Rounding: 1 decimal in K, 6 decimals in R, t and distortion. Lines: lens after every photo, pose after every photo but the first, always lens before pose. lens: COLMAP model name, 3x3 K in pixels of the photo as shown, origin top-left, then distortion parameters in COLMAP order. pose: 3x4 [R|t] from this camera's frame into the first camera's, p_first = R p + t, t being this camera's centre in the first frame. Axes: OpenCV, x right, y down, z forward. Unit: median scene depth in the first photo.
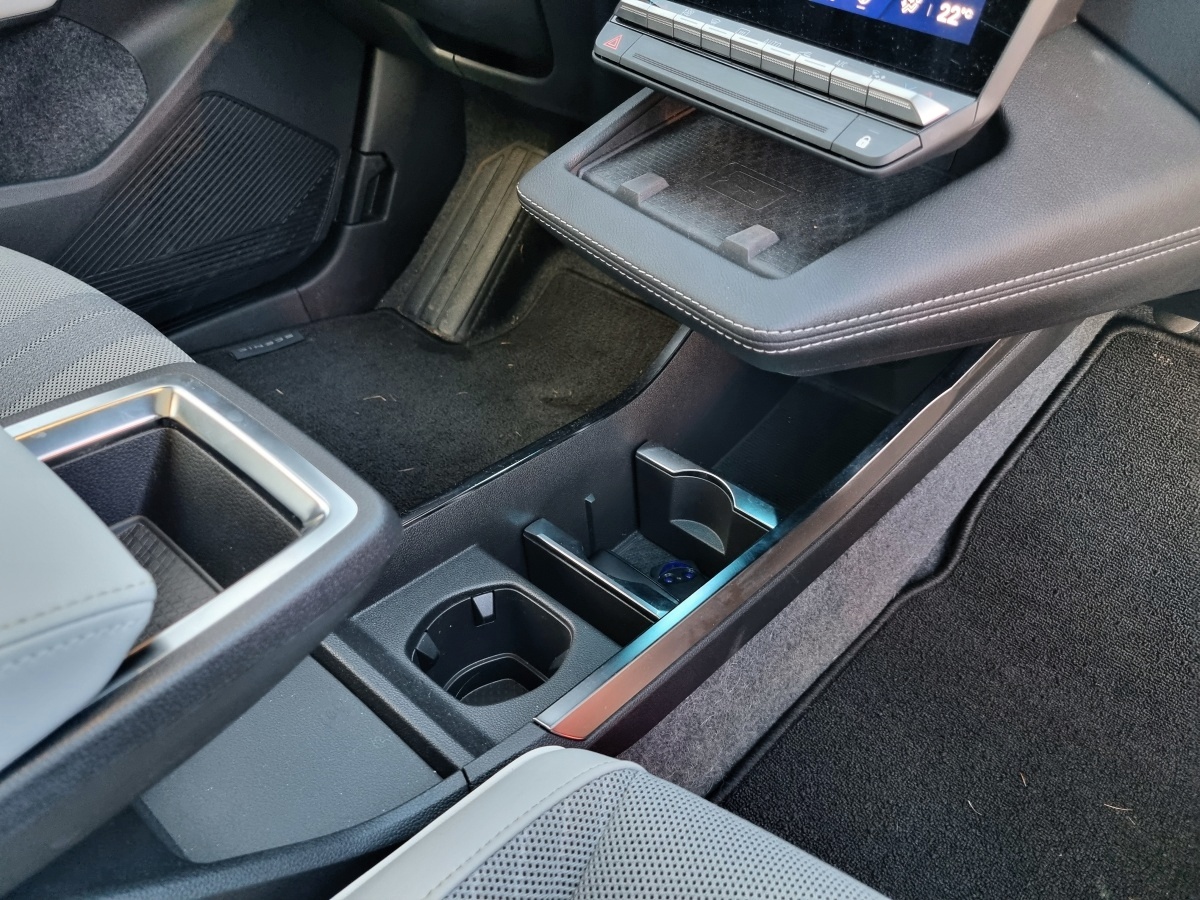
lens RADIAL K [[901.4, 0, 594.9], [0, 901.4, 455.8], [0, 0, 1]] dist [0.025819, 0.000908]
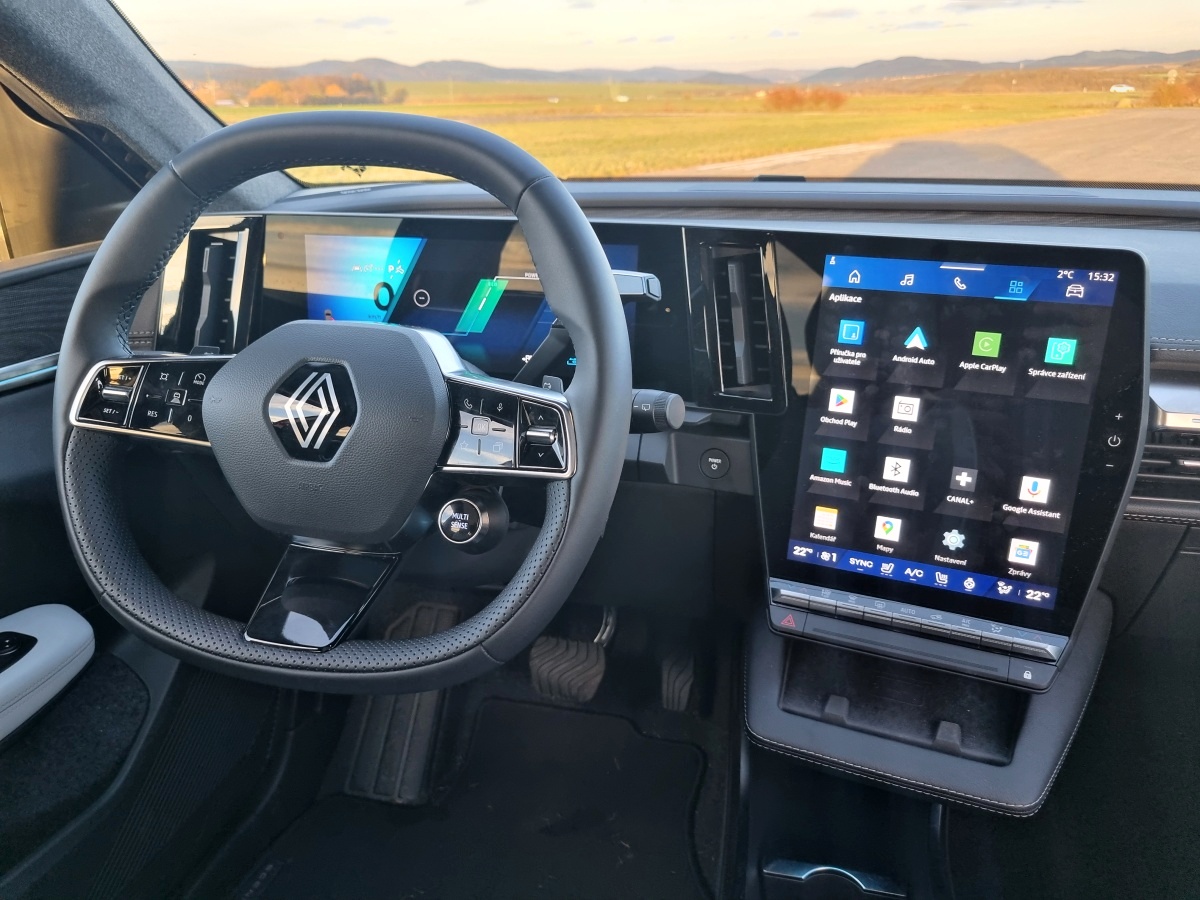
lens RADIAL K [[901.4, 0, 594.9], [0, 901.4, 455.8], [0, 0, 1]] dist [0.025819, 0.000908]
pose [[0.872175, -0.209165, 0.442222, -0.857890], [0.329208, 0.919614, -0.214317, -0.493403], [-0.361846, 0.332505, 0.870924, -0.269270]]
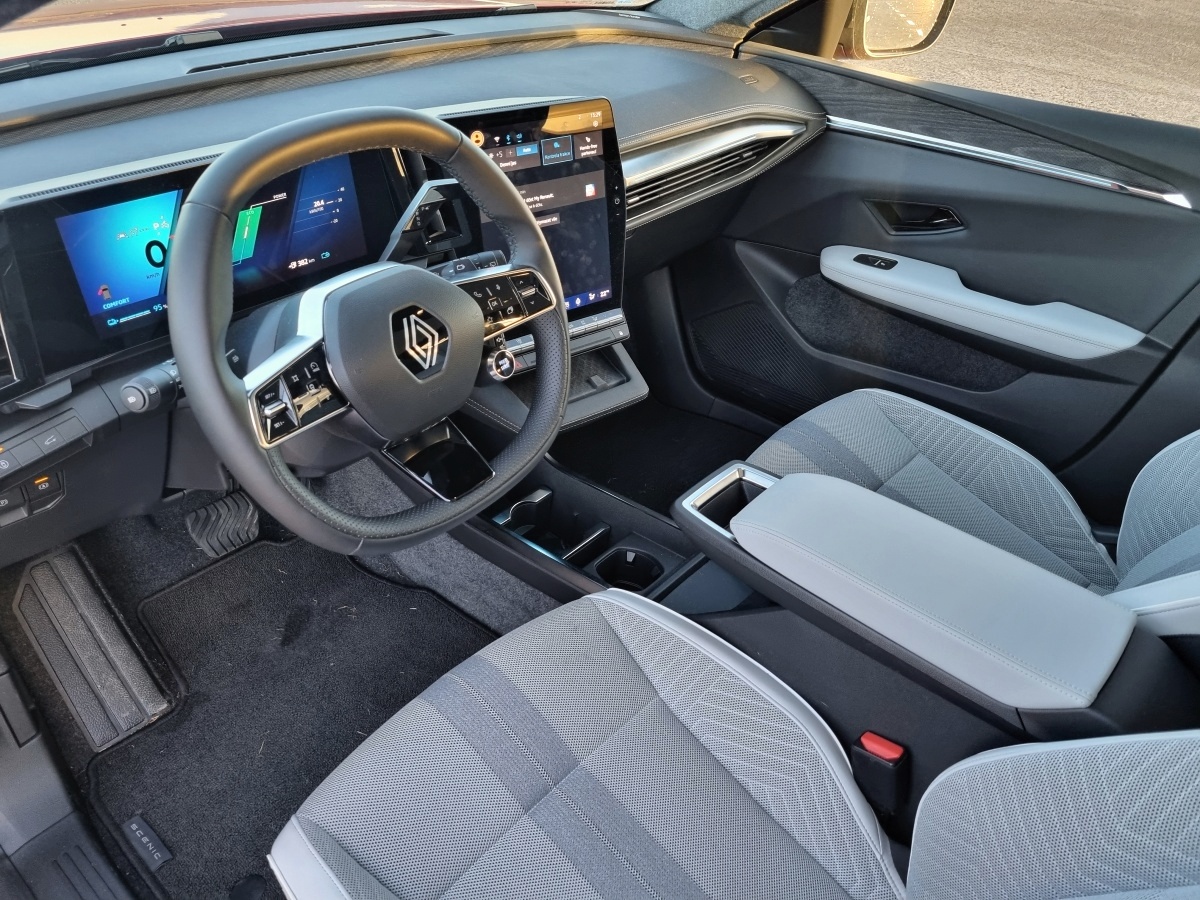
lens RADIAL K [[870.6, 0, 600.0], [0, 870.6, 455.5], [0, 0, 1]] dist [0.036363, -0.002310]
pose [[-0.005781, -0.616804, 0.787095, -1.971897], [0.581857, 0.638068, 0.504293, -1.351345], [-0.813271, 0.460892, 0.355203, 0.097972]]
